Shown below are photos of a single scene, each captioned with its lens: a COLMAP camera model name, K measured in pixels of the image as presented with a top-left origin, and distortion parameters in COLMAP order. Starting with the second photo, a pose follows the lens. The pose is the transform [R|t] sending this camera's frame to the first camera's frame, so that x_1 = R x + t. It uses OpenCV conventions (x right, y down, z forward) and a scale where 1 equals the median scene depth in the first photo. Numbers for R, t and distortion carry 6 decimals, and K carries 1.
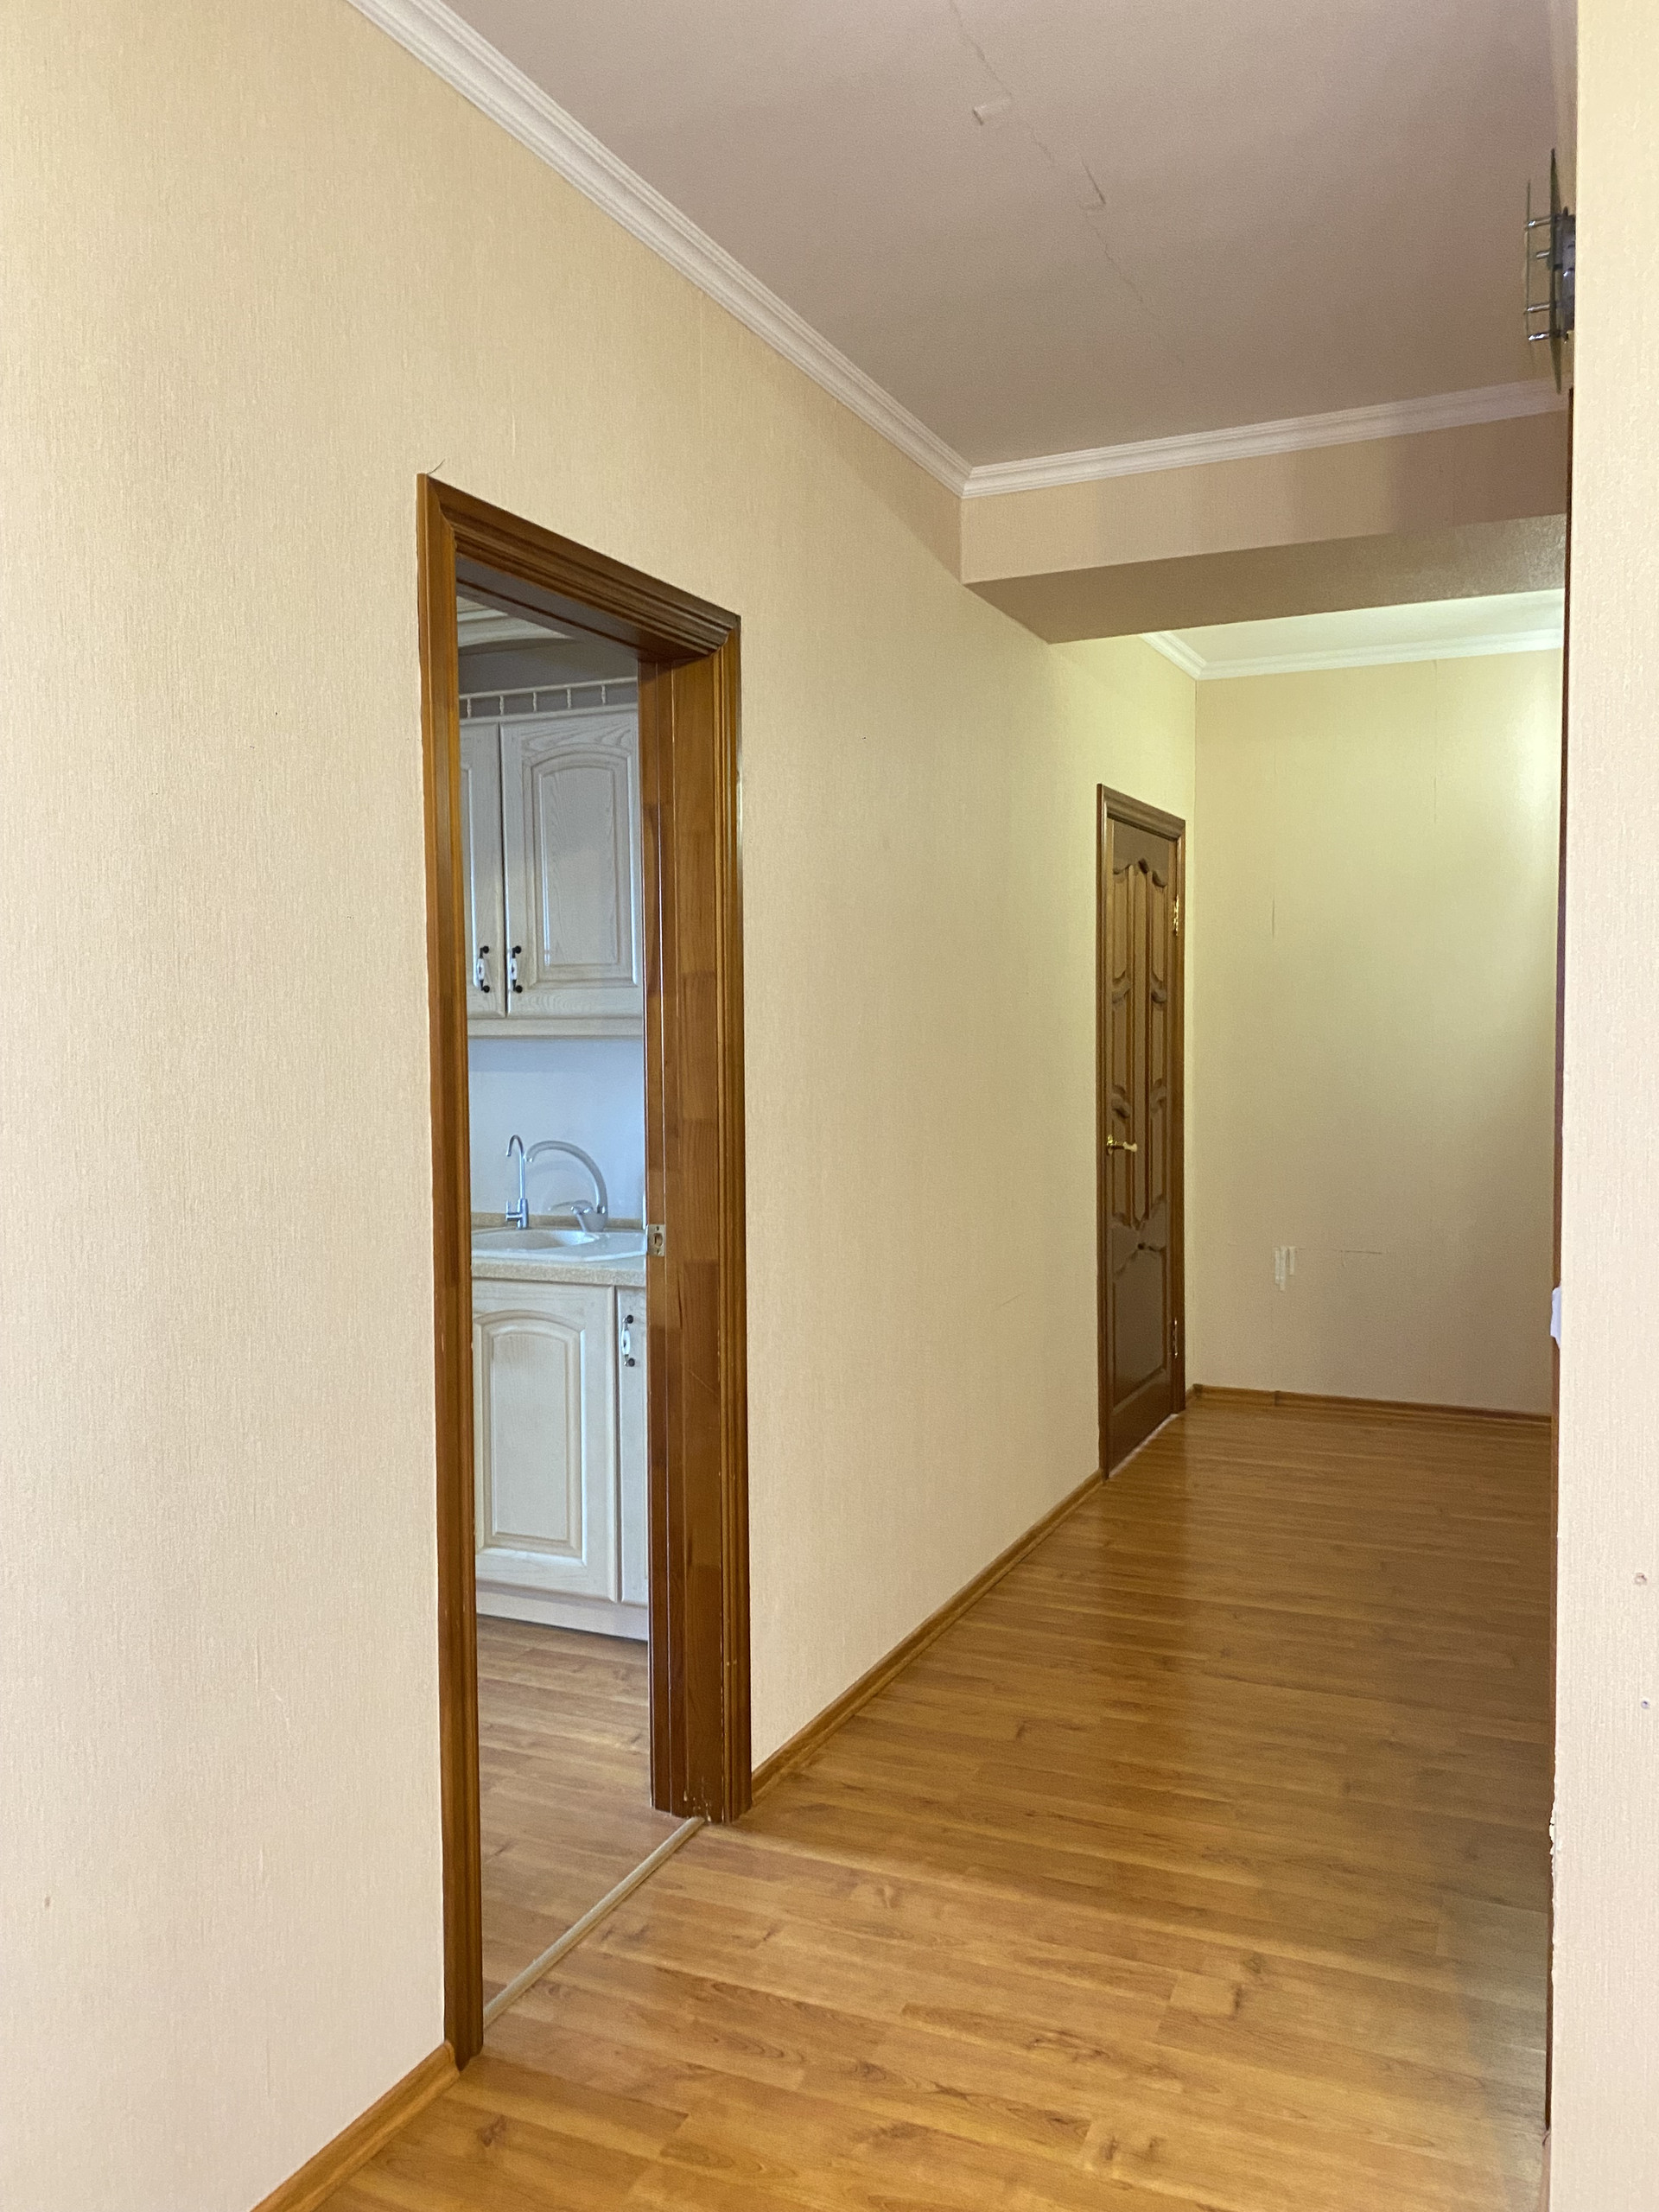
lens RADIAL K [[1697.1, 0, 832.5], [0, 1697.1, 1120.4], [0, 0, 1]] dist [0.008870, -0.011452]
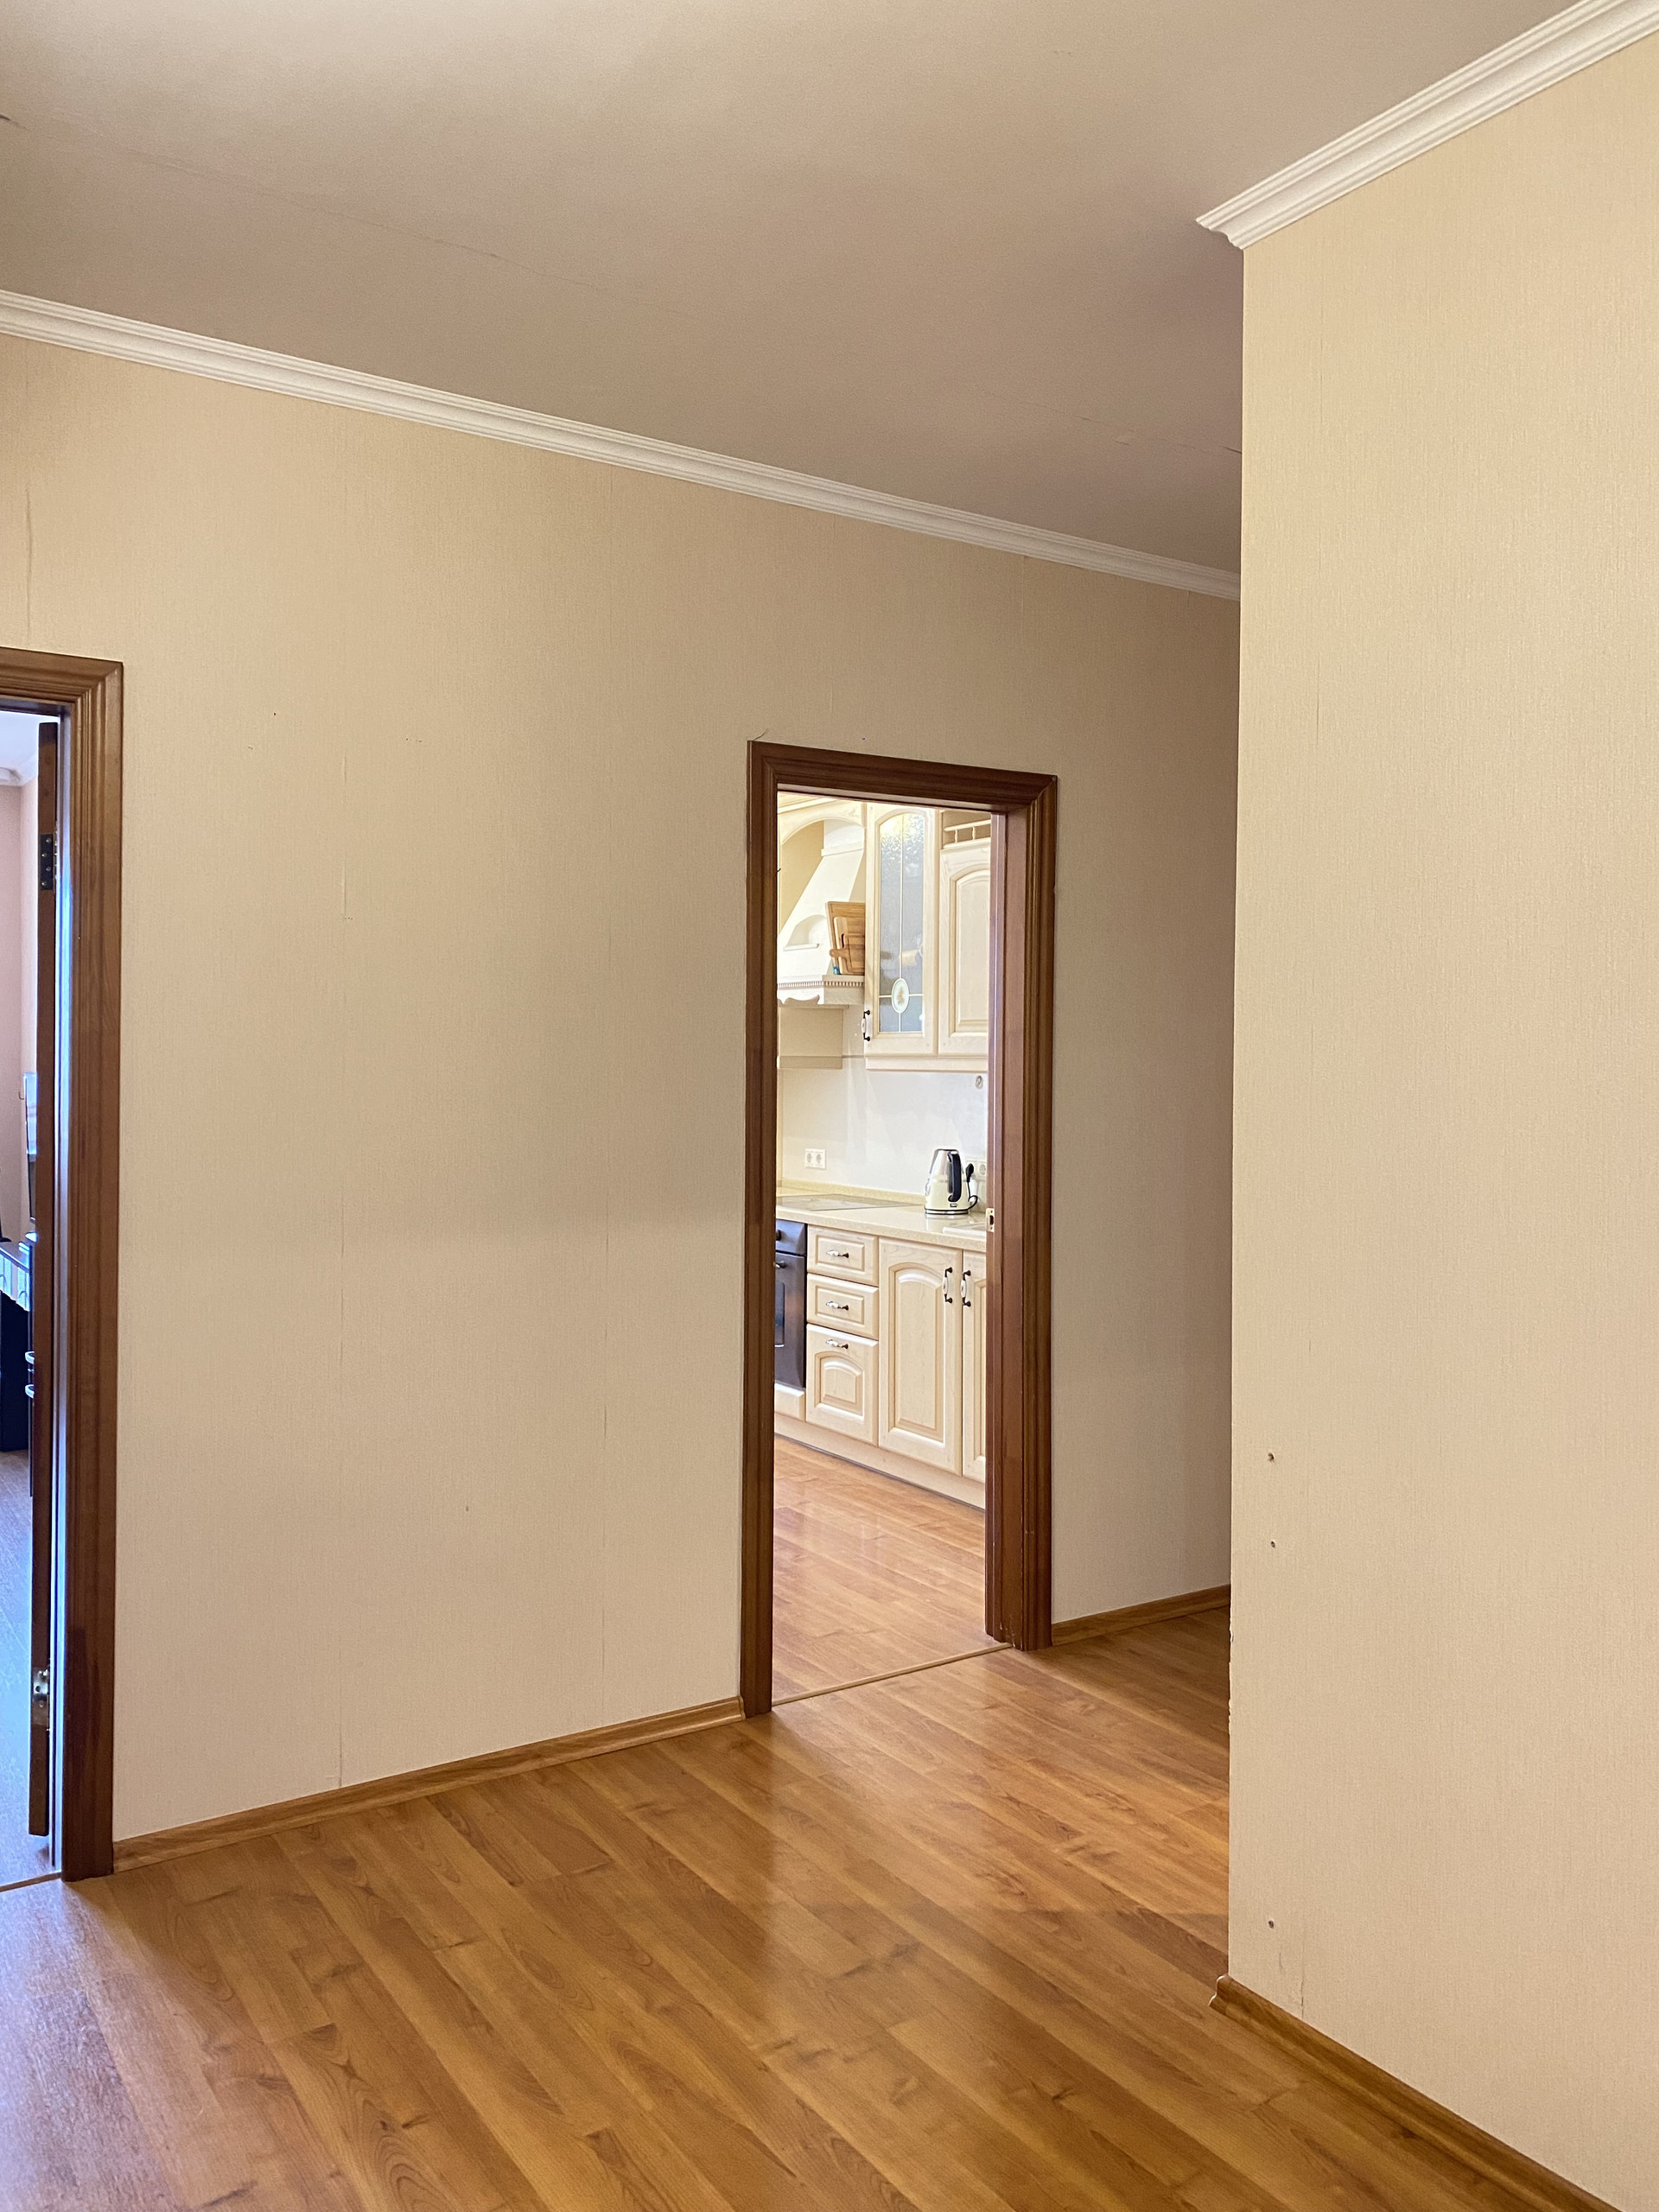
lens RADIAL K [[1697.1, 0, 840.0], [0, 1697.1, 1090.5], [0, 0, 1]] dist [0.008870, -0.011452]
pose [[0.845024, 0.022880, -0.534239, 0.588408], [-0.045301, 0.998556, -0.028887, 0.012619], [0.532806, 0.048612, 0.844840, -0.278421]]
